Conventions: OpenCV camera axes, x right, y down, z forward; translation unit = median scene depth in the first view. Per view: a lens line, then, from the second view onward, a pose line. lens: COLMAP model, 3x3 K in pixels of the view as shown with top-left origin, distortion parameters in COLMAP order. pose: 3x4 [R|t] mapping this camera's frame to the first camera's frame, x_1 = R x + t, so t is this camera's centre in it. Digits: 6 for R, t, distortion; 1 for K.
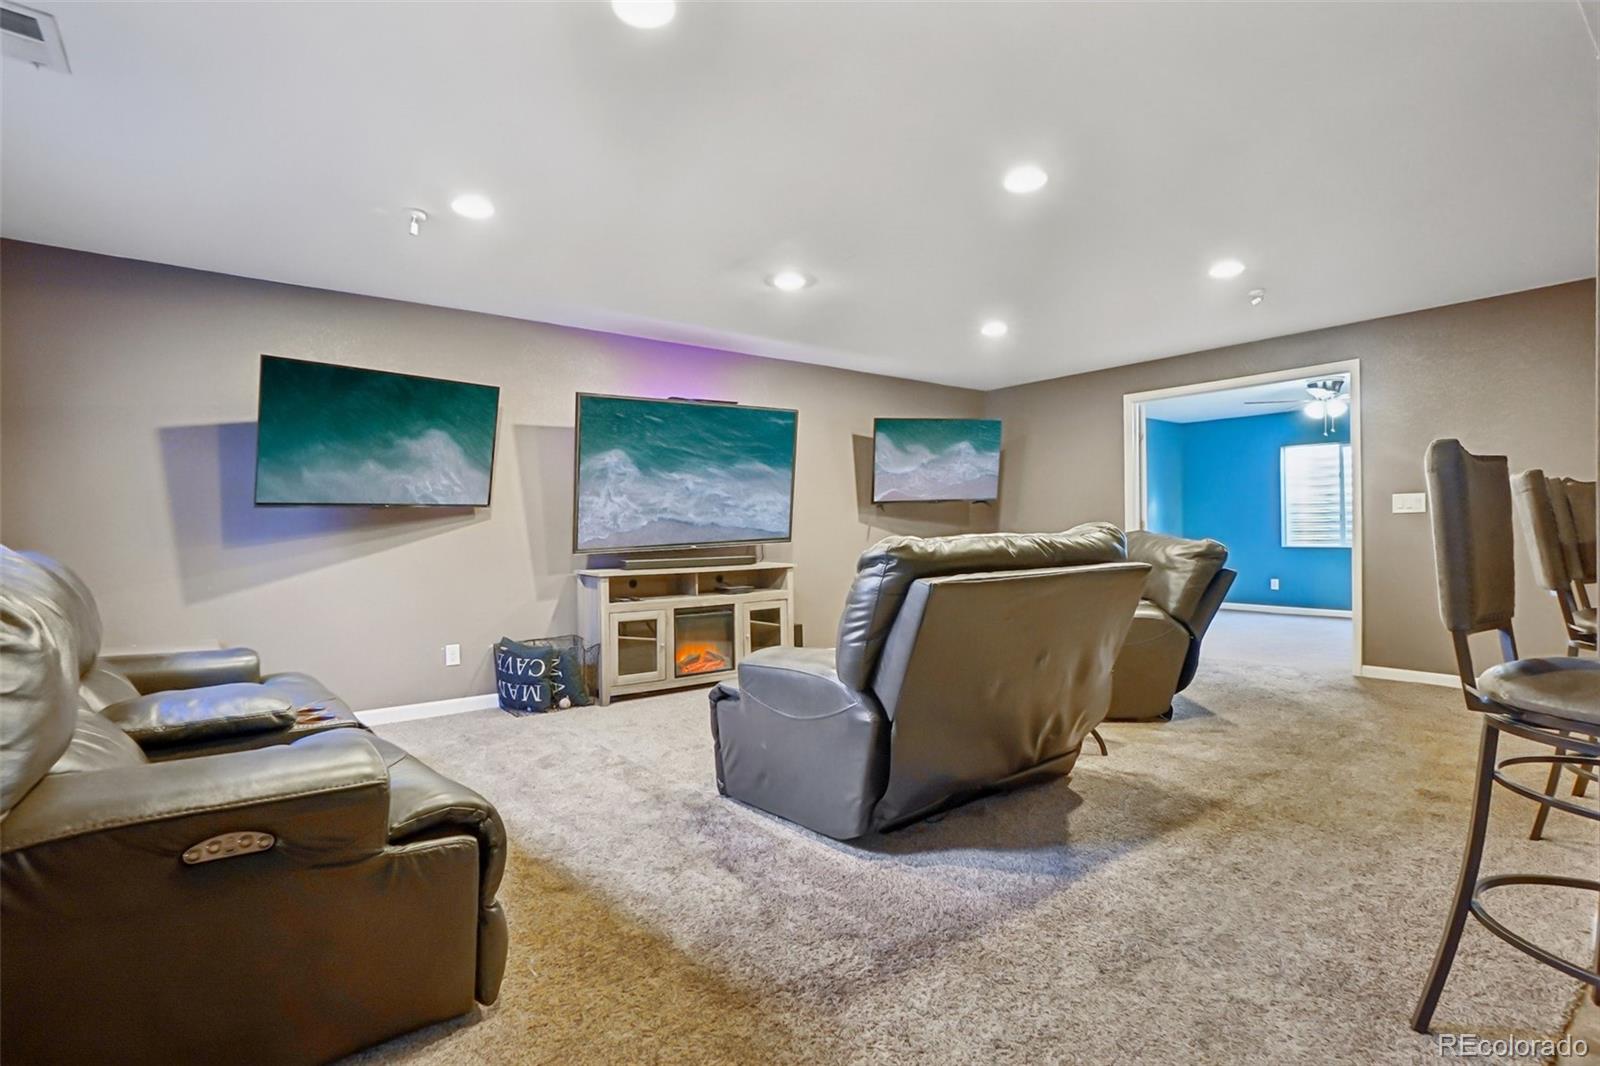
lens RADIAL K [[793.8, 0, 802.8], [0, 793.8, 535.5], [0, 0, 1]] dist [-0.026601, 0.007472]
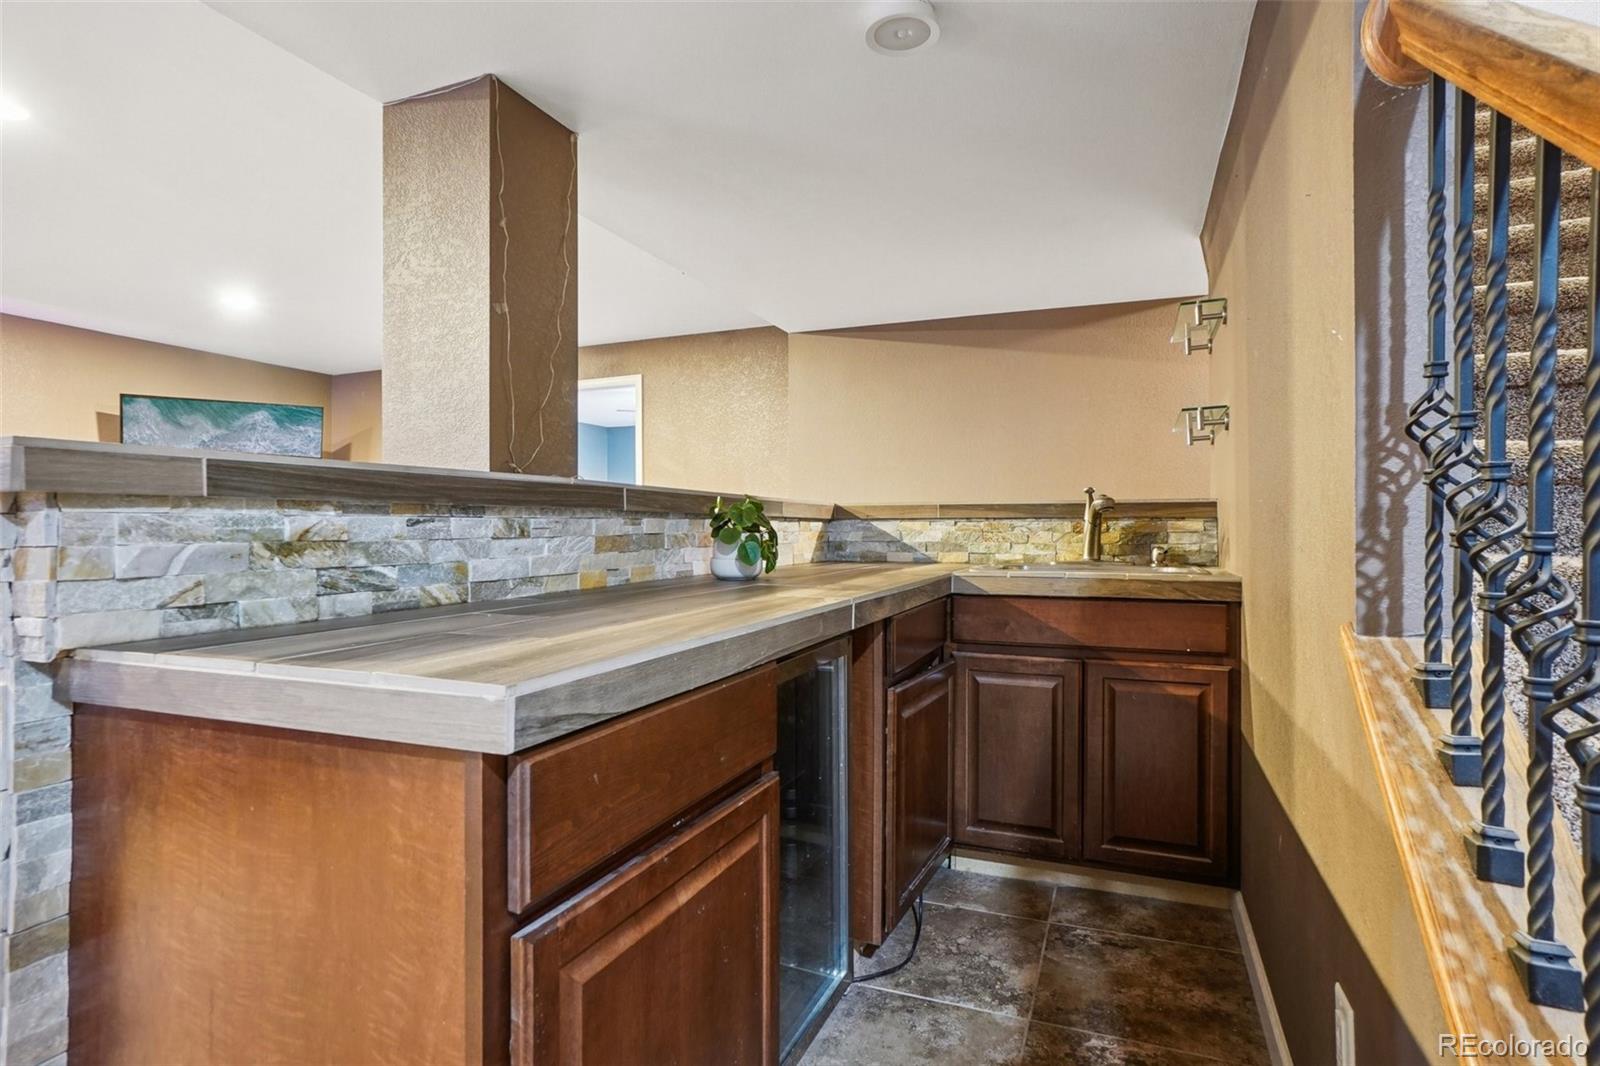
lens RADIAL K [[841.2, 0, 790.9], [0, 841.2, 537.7], [0, 0, 1]] dist [-0.027291, 0.011834]
pose [[0.872635, 0.002835, 0.488365, 0.387905], [-0.003520, 0.999994, 0.000484, -0.005120], [-0.488361, -0.002142, 0.872639, -0.102700]]
